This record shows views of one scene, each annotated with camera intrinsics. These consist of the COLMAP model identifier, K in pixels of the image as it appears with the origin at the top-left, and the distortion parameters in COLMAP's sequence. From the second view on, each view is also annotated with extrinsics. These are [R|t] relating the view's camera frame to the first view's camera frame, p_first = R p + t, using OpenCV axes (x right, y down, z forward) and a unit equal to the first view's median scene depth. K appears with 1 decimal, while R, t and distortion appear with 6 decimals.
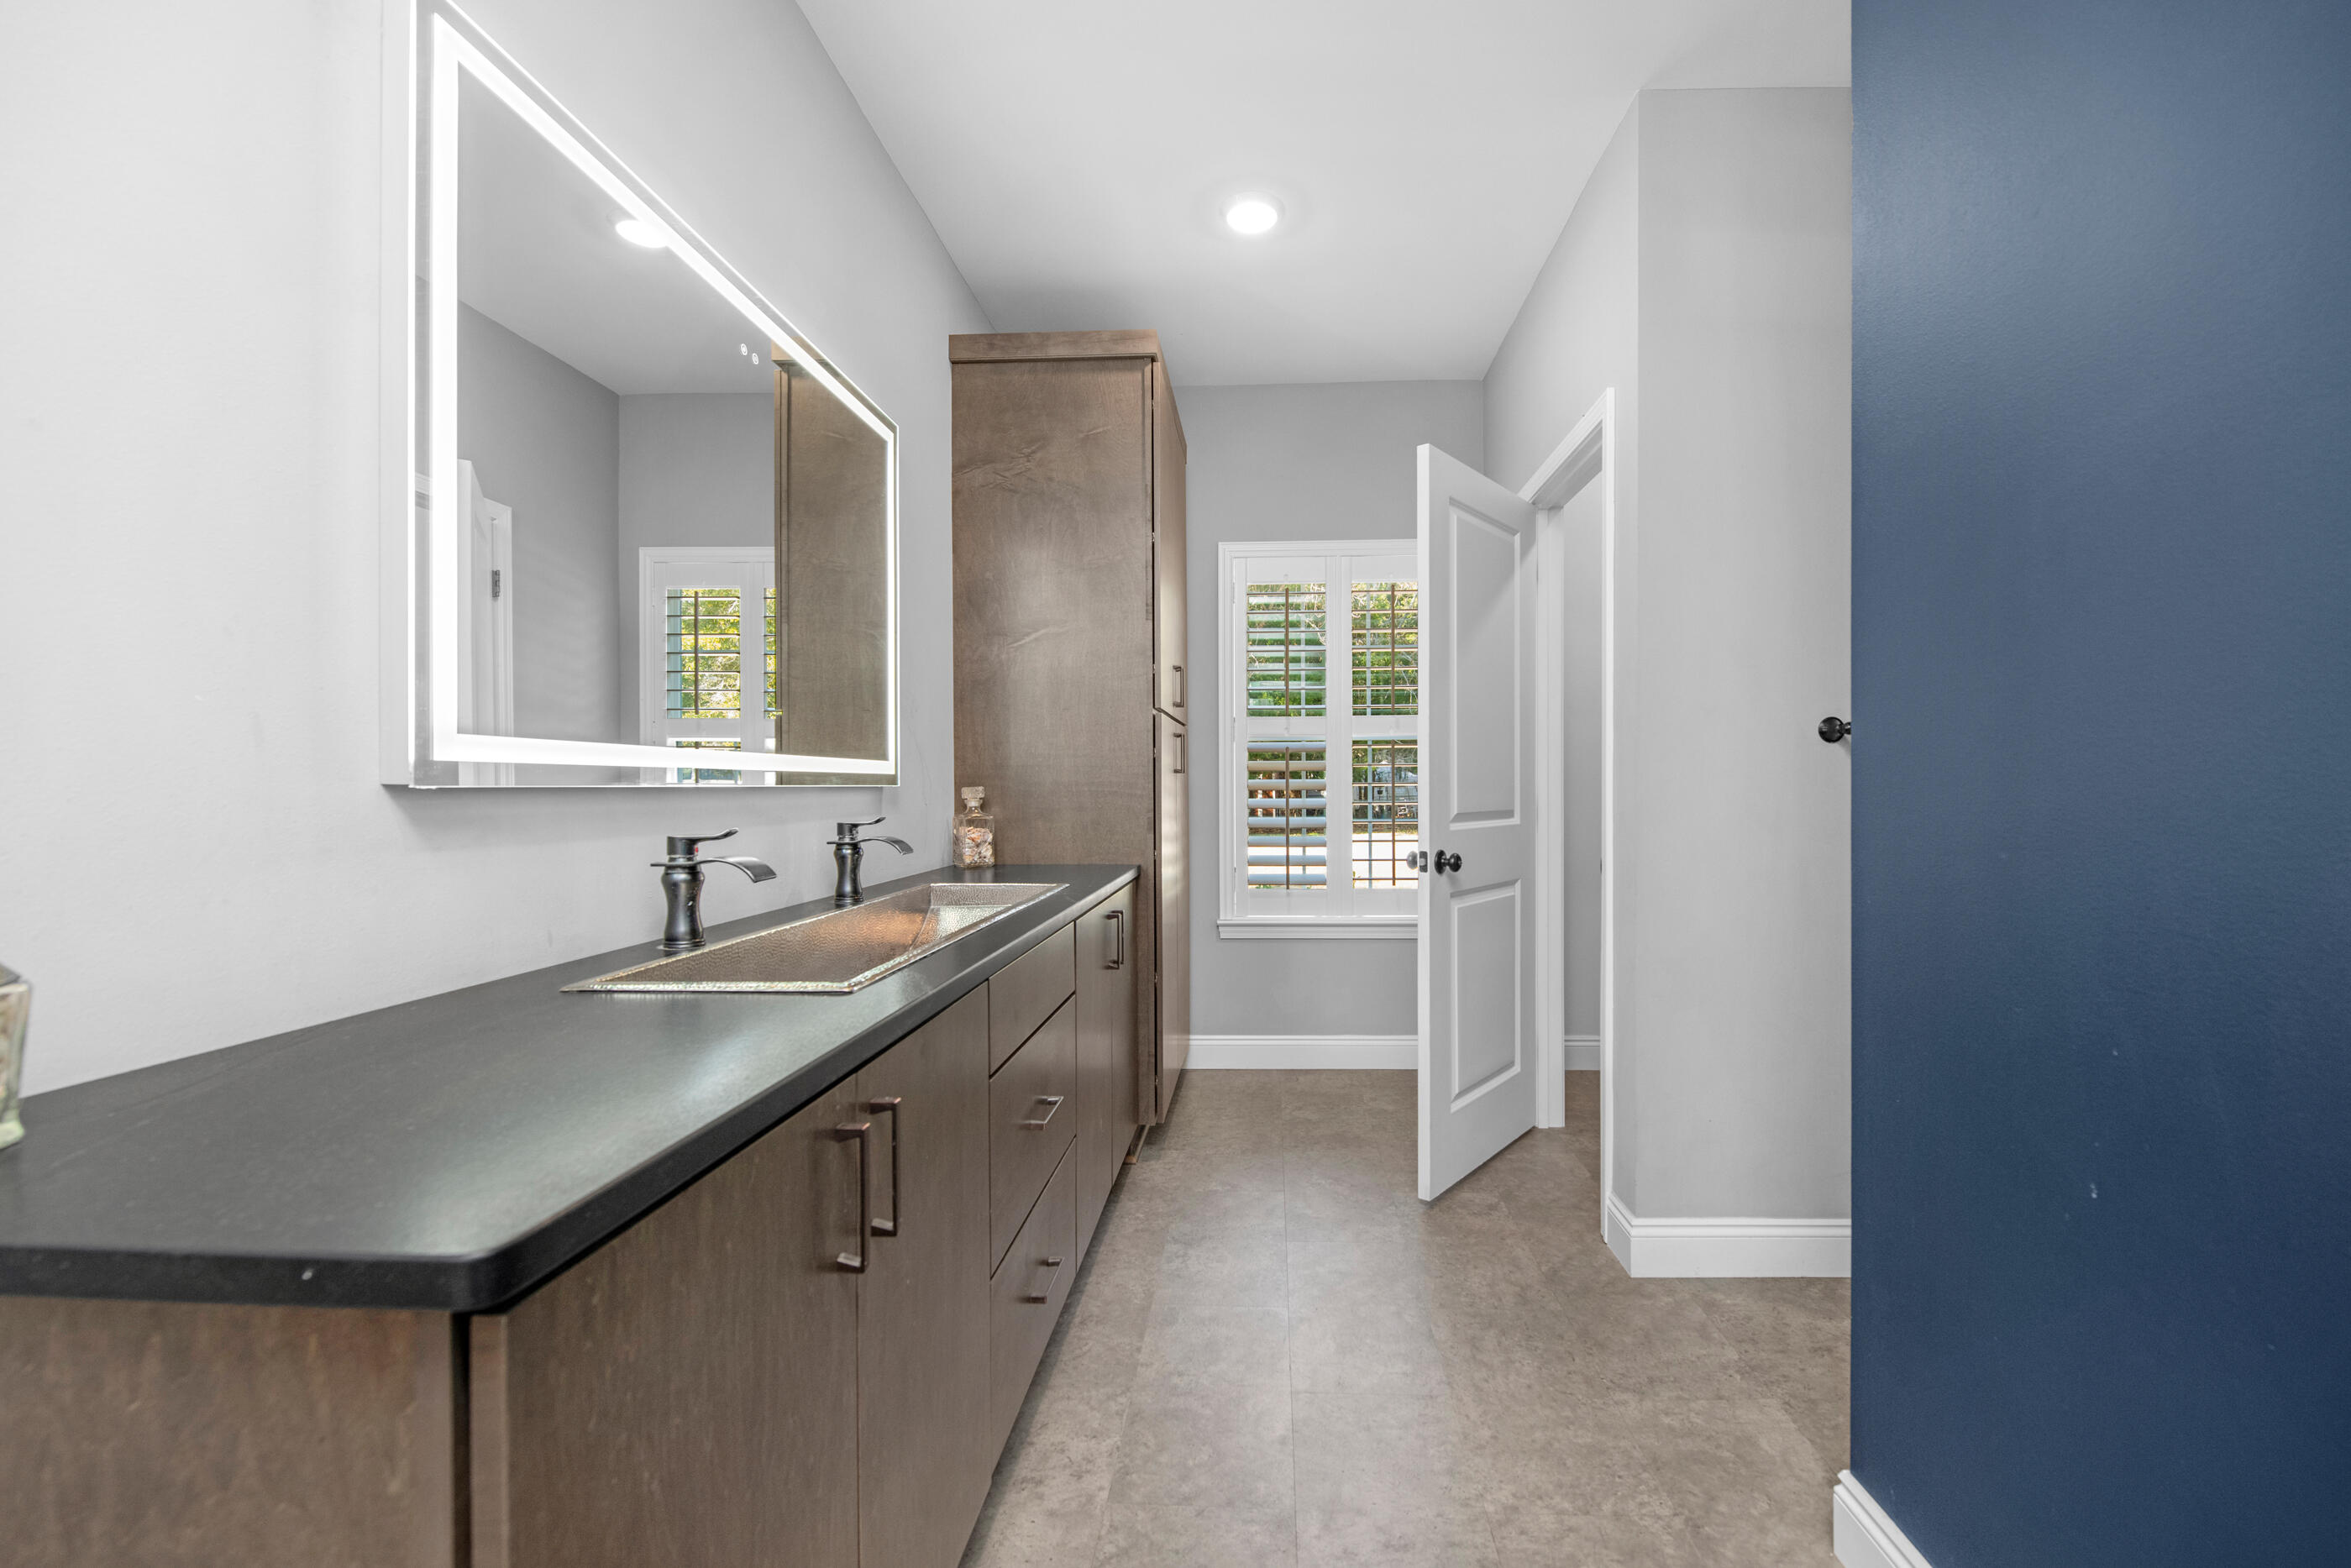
lens RADIAL K [[975.0, 0, 1236.0], [0, 975.0, 787.8], [0, 0, 1]] dist [-0.007484, 0.000461]
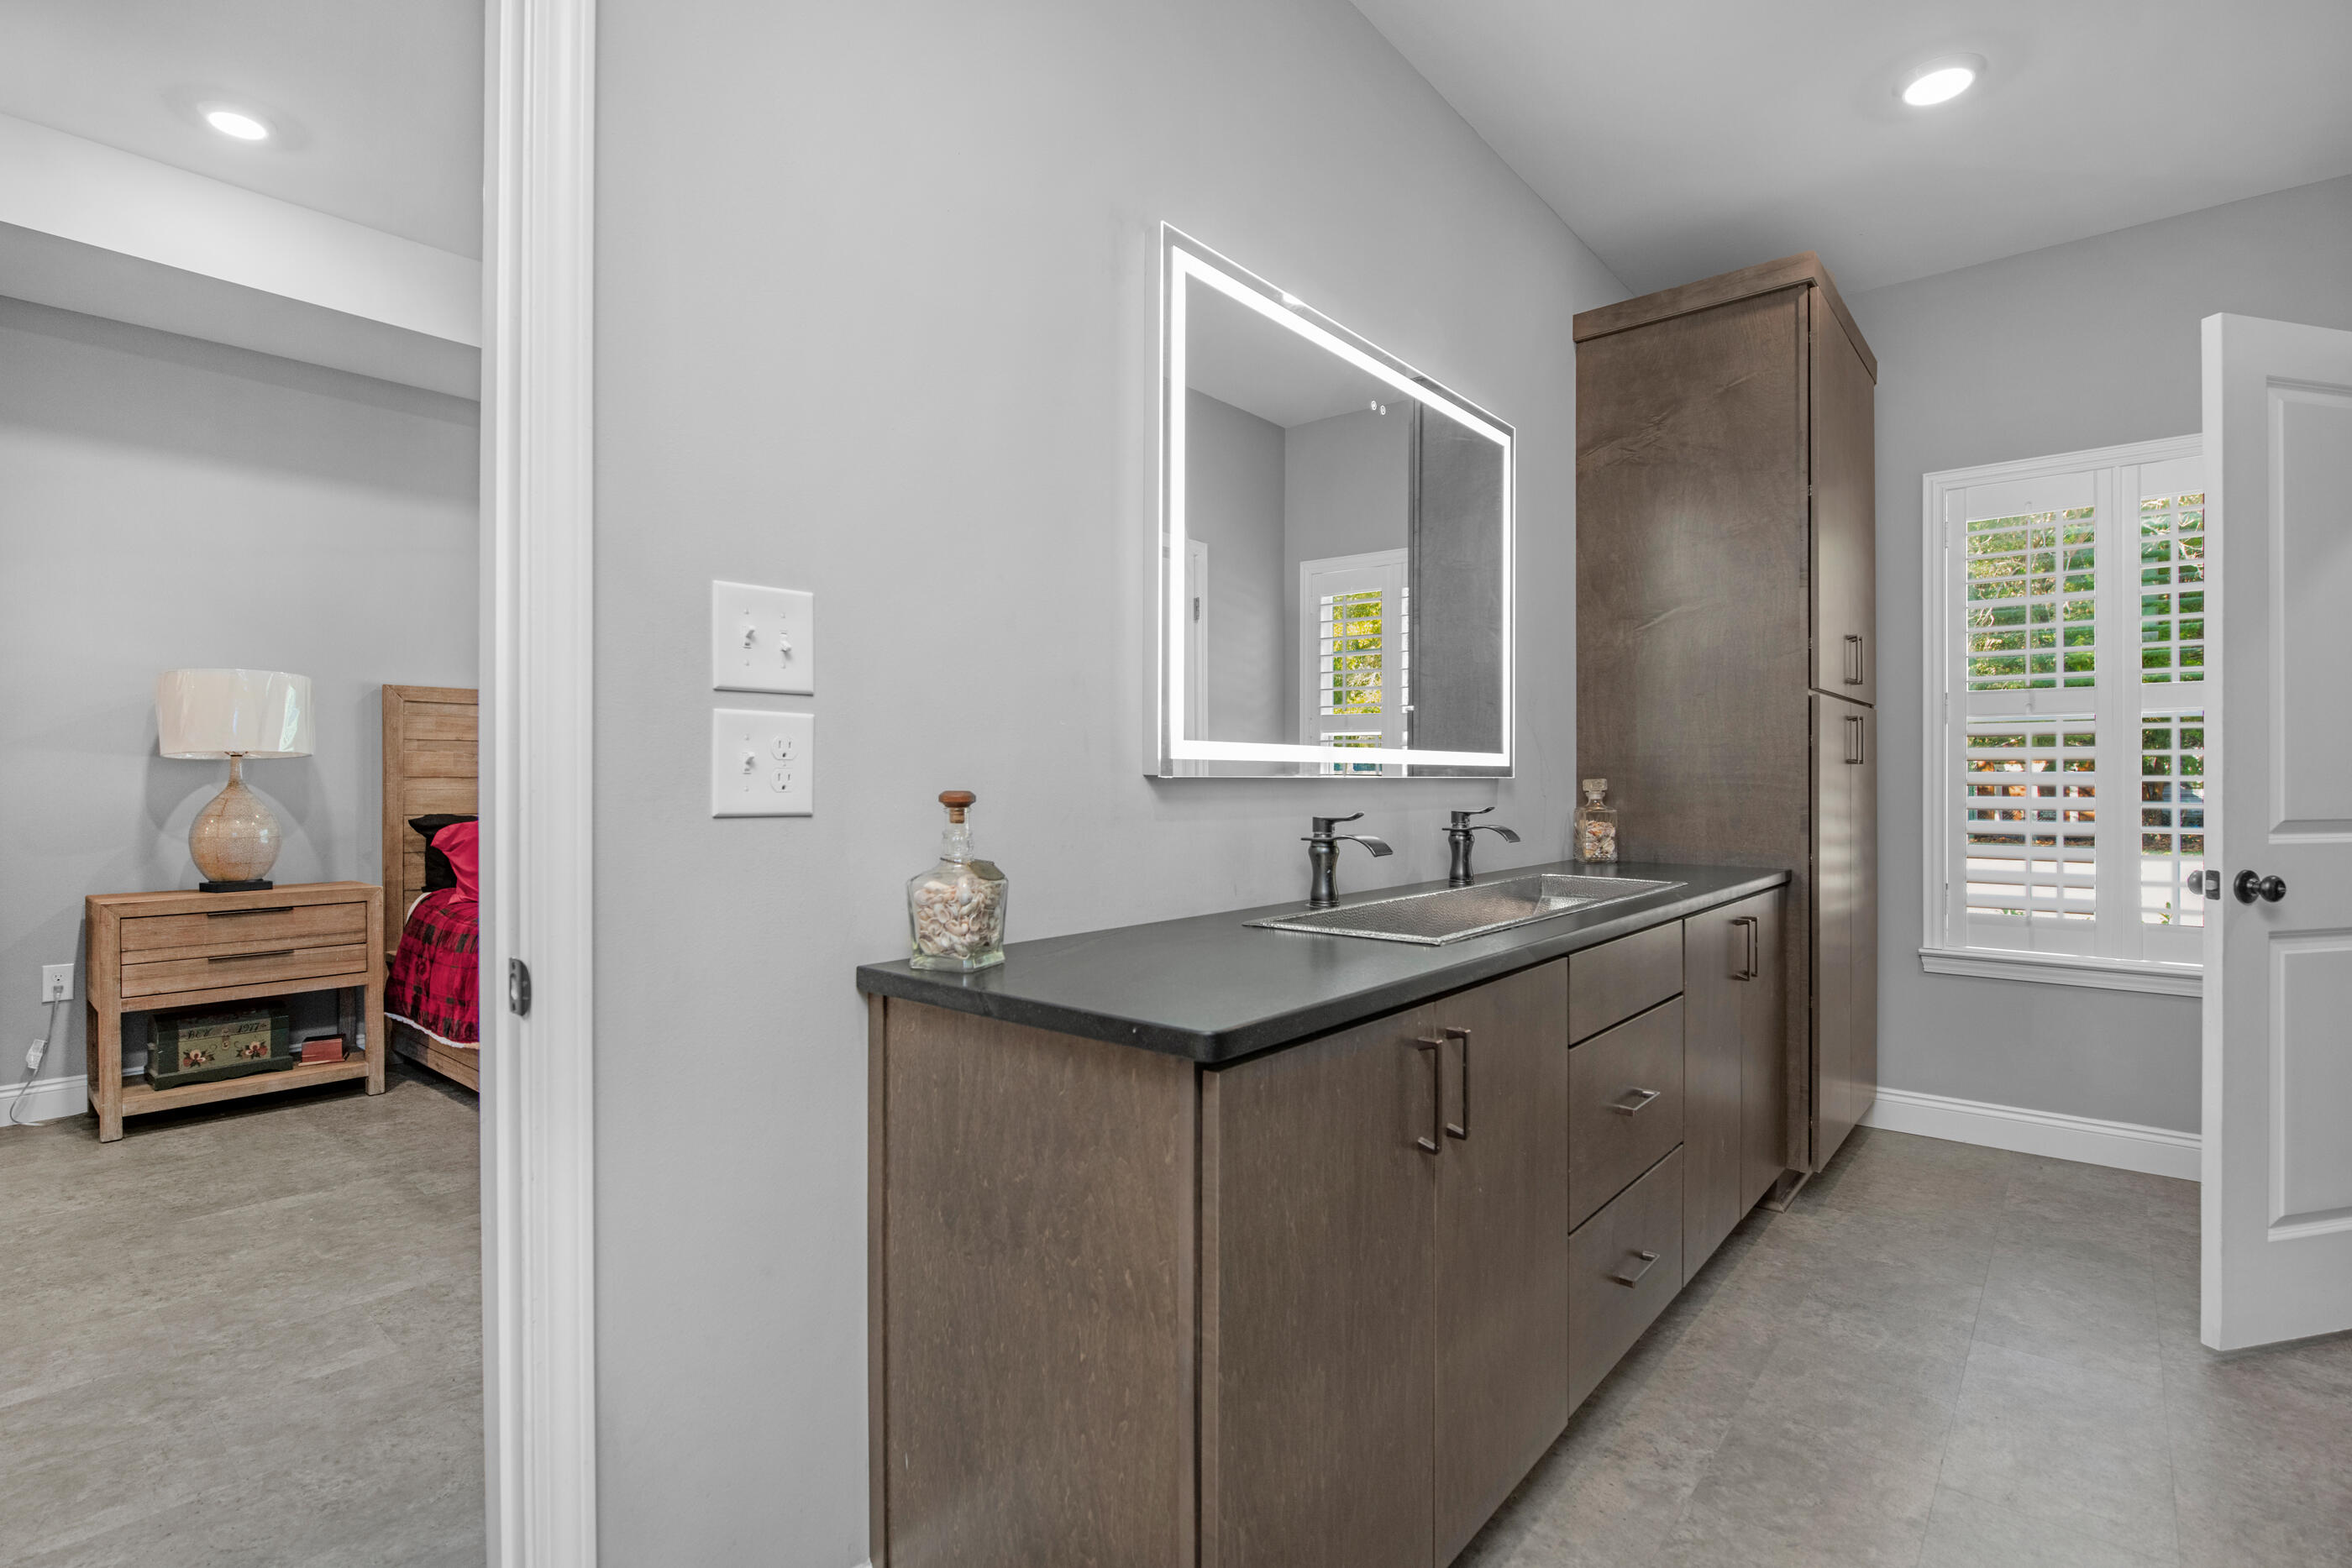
lens RADIAL K [[1100.9, 0, 1178.9], [0, 1100.9, 779.1], [0, 0, 1]] dist [-0.001303, -0.011272]
pose [[0.788888, 0.005730, -0.614510, 0.075352], [-0.006302, 0.999979, 0.001234, 0.000373], [0.614504, 0.002899, 0.788908, -0.113212]]
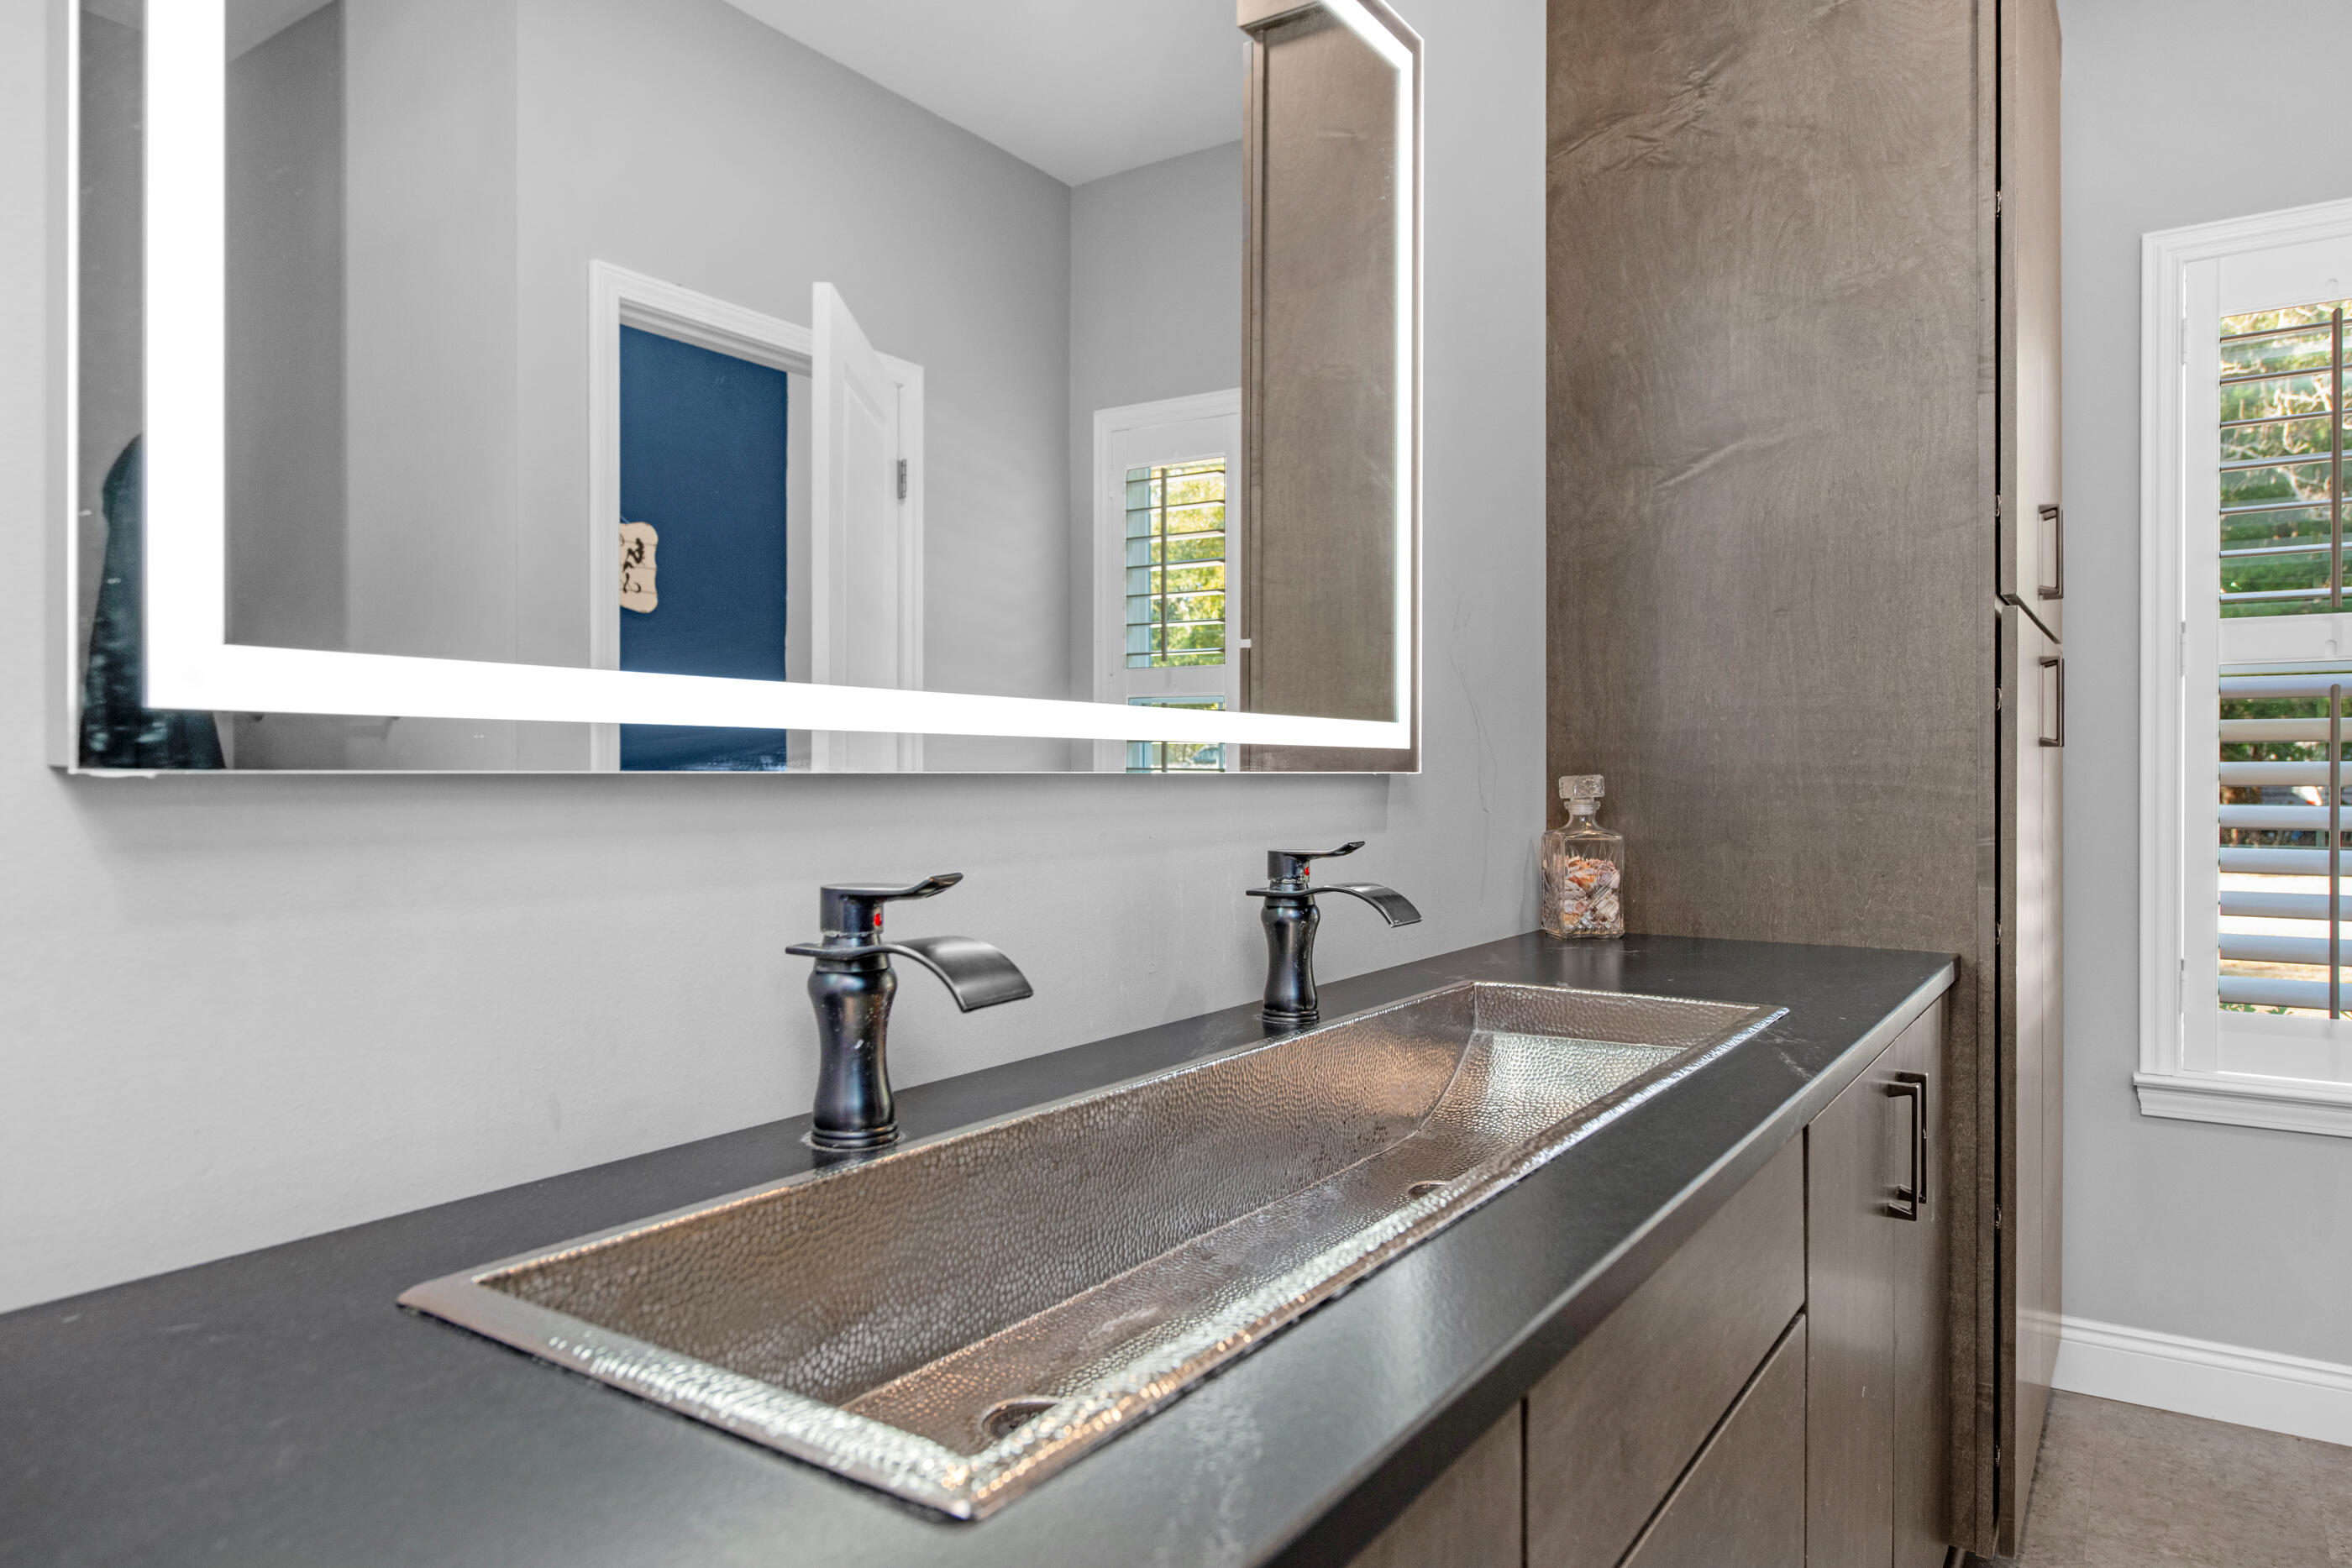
lens RADIAL K [[1471.2, 0, 1176.0], [0, 1471.2, 784.0], [0, 0, 1]] dist [-0.001925, -0.000724]
pose [[0.847635, 0.008050, -0.530519, -0.048144], [-0.005003, 0.999962, 0.007180, -0.000990], [0.530556, -0.003432, 0.847643, 0.258870]]
